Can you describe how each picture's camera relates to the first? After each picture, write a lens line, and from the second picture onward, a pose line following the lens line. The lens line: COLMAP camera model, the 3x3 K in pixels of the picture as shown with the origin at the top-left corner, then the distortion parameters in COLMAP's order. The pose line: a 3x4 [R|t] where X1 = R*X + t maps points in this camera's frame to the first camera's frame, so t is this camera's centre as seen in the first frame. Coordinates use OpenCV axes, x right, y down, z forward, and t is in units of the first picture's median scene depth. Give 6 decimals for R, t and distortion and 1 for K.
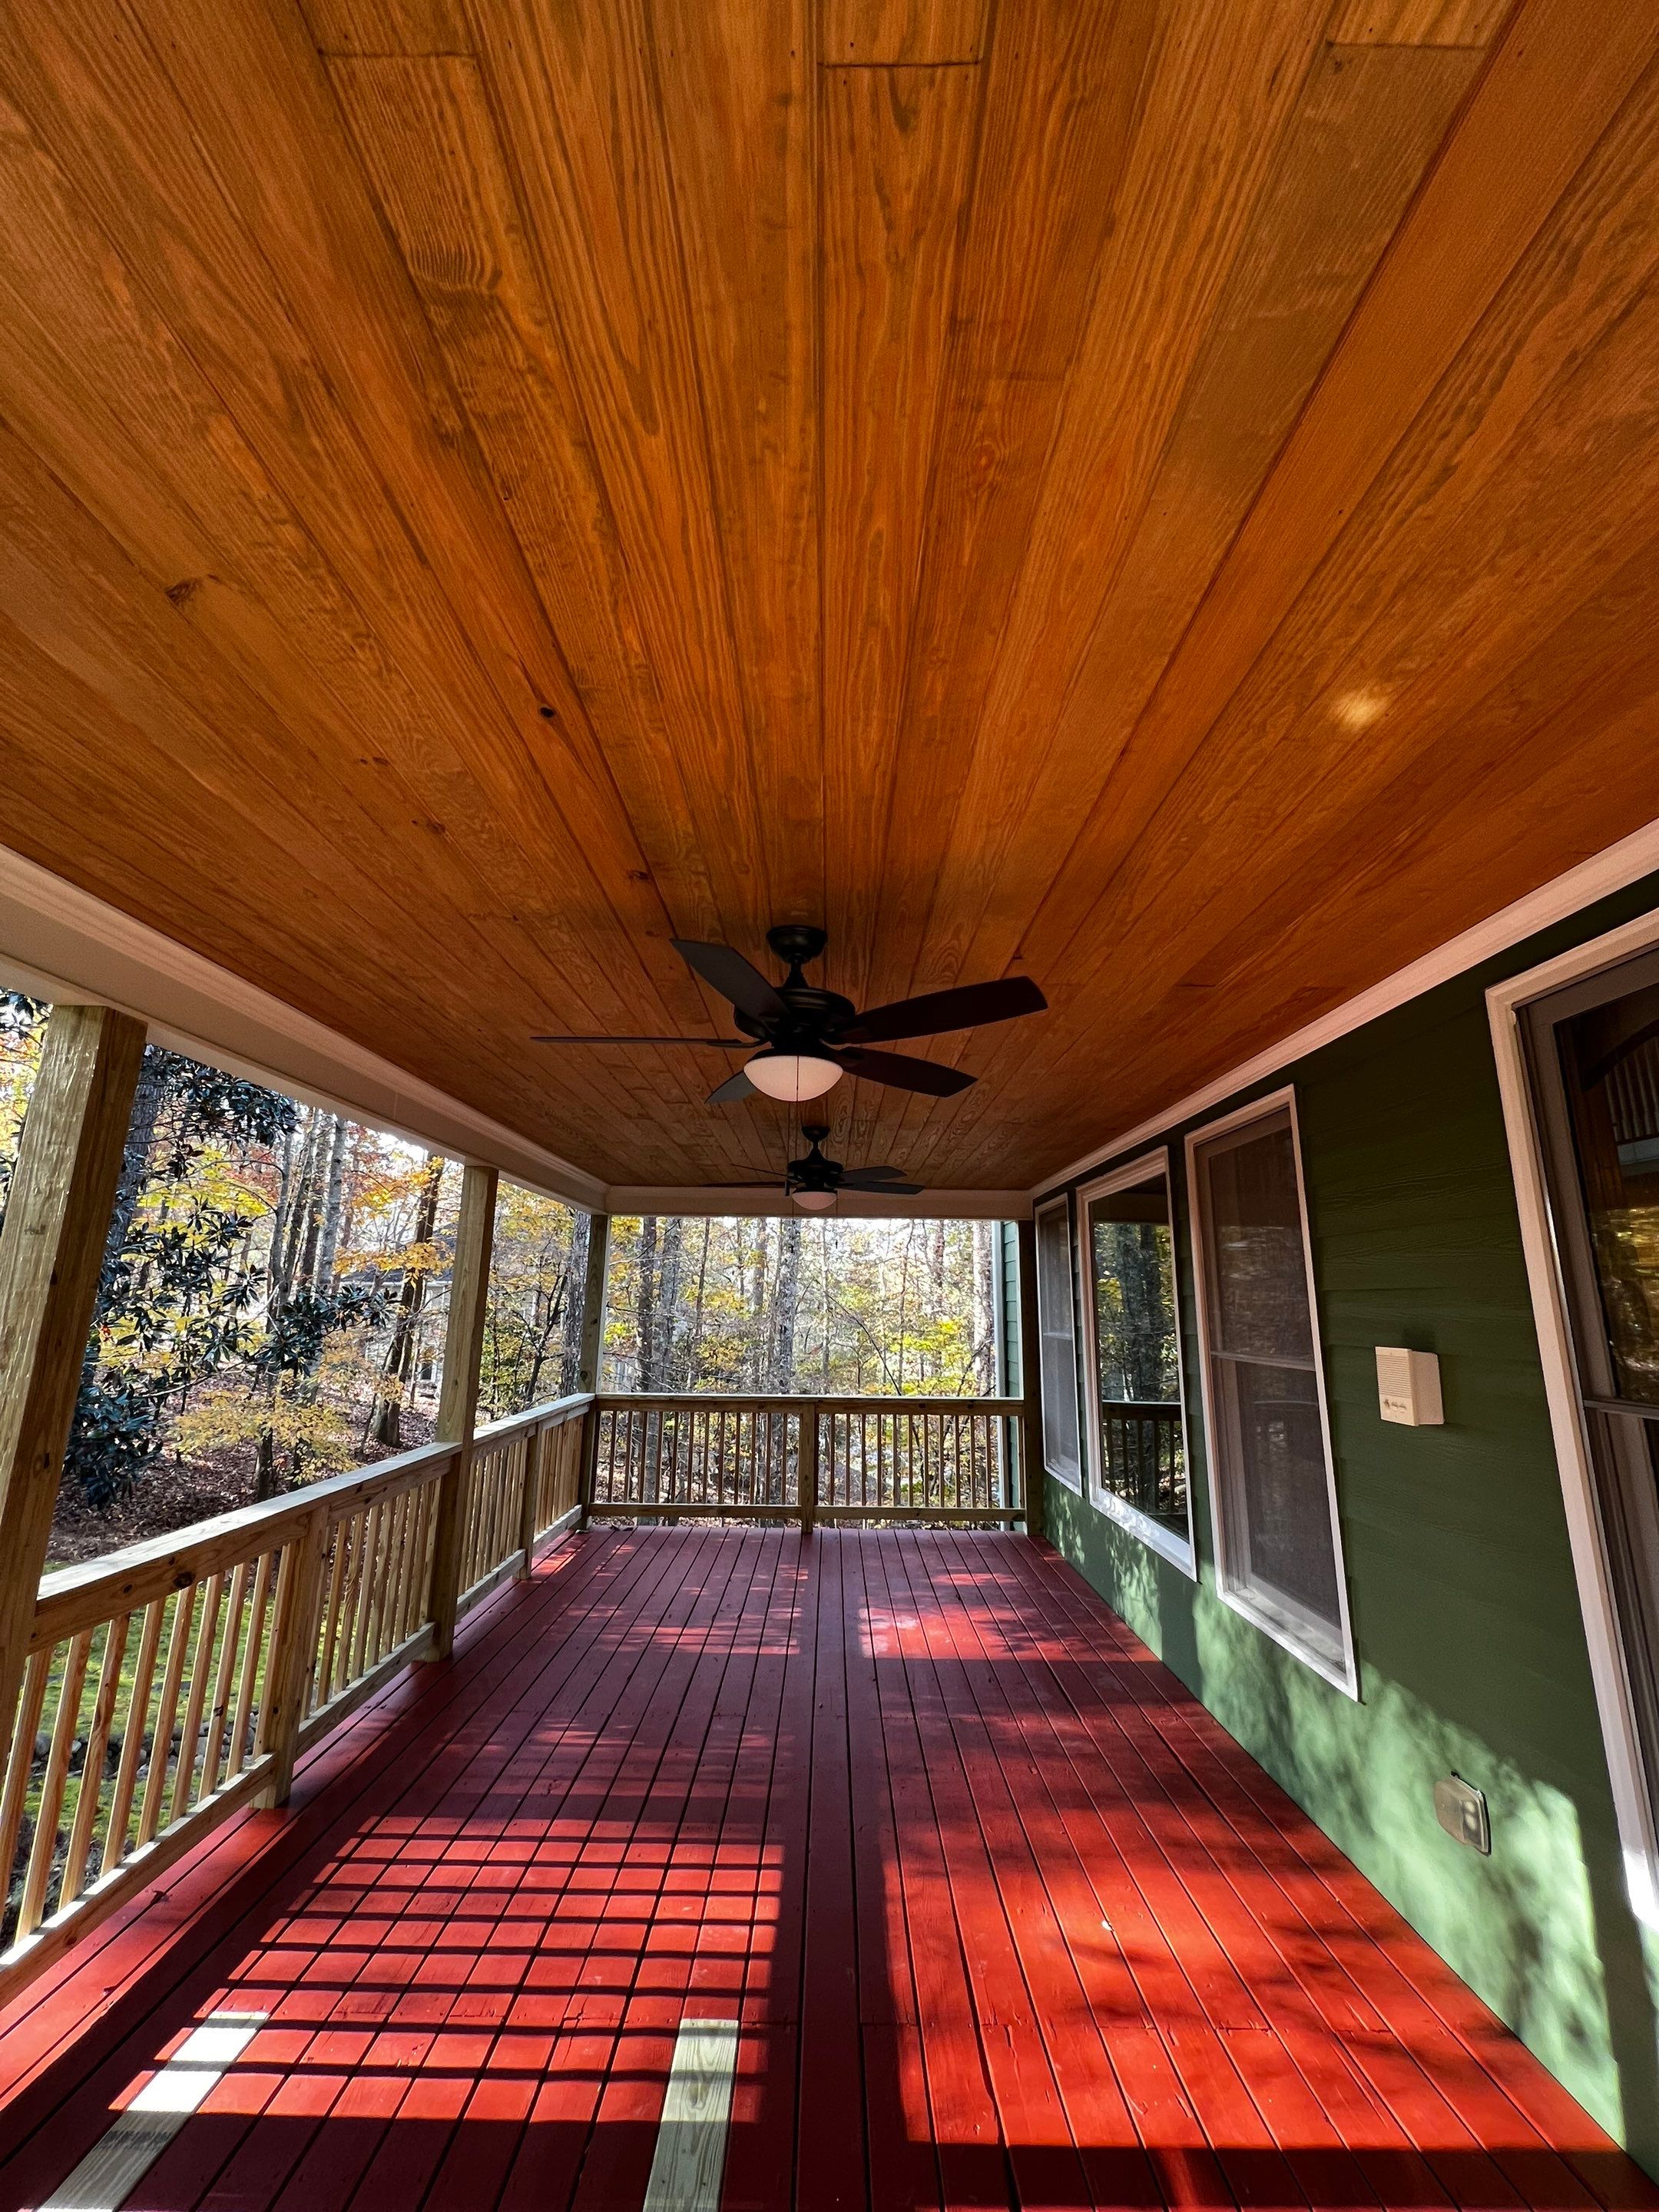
lens RADIAL K [[858.6, 0, 829.5], [0, 858.6, 1106.0], [0, 0, 1]] dist [-0.001489, -0.000329]
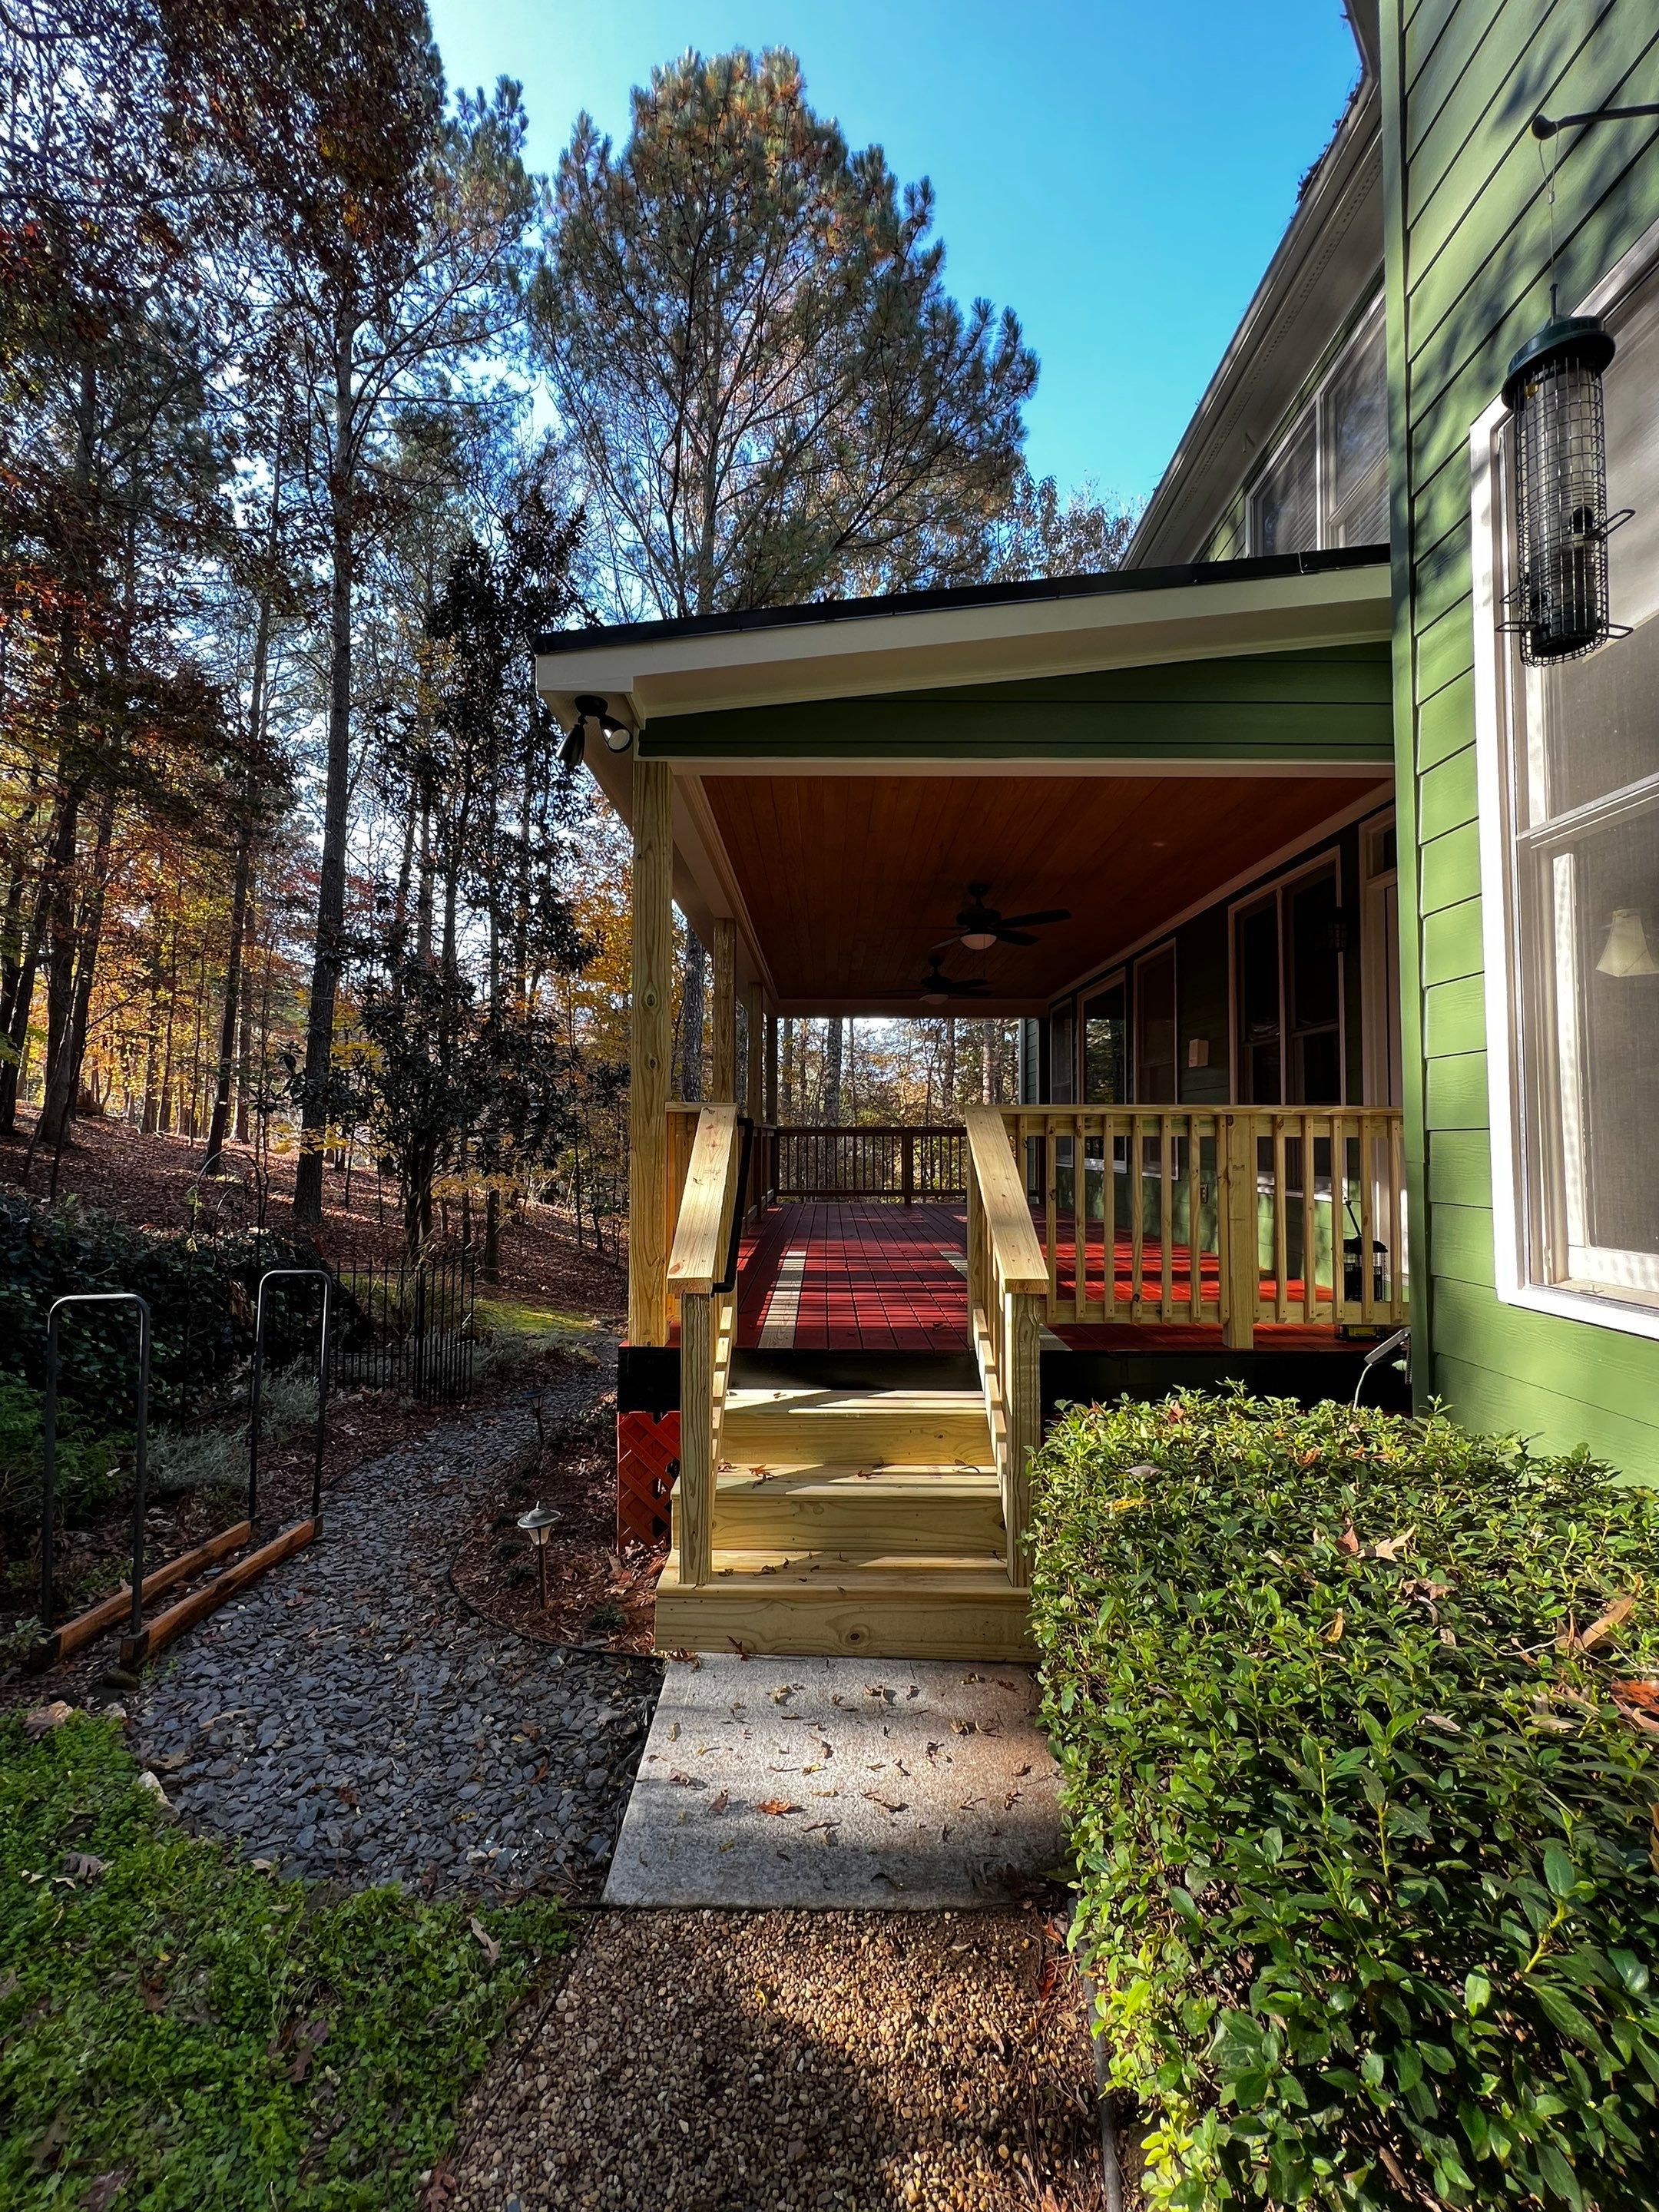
lens RADIAL K [[858.6, 0, 829.5], [0, 858.6, 1106.0], [0, 0, 1]] dist [-0.001489, -0.000329]
pose [[0.999894, -0.014336, 0.002559, -0.479844], [0.013594, 0.981875, 0.189042, -0.036601], [-0.005222, -0.188987, 0.981966, -1.621006]]
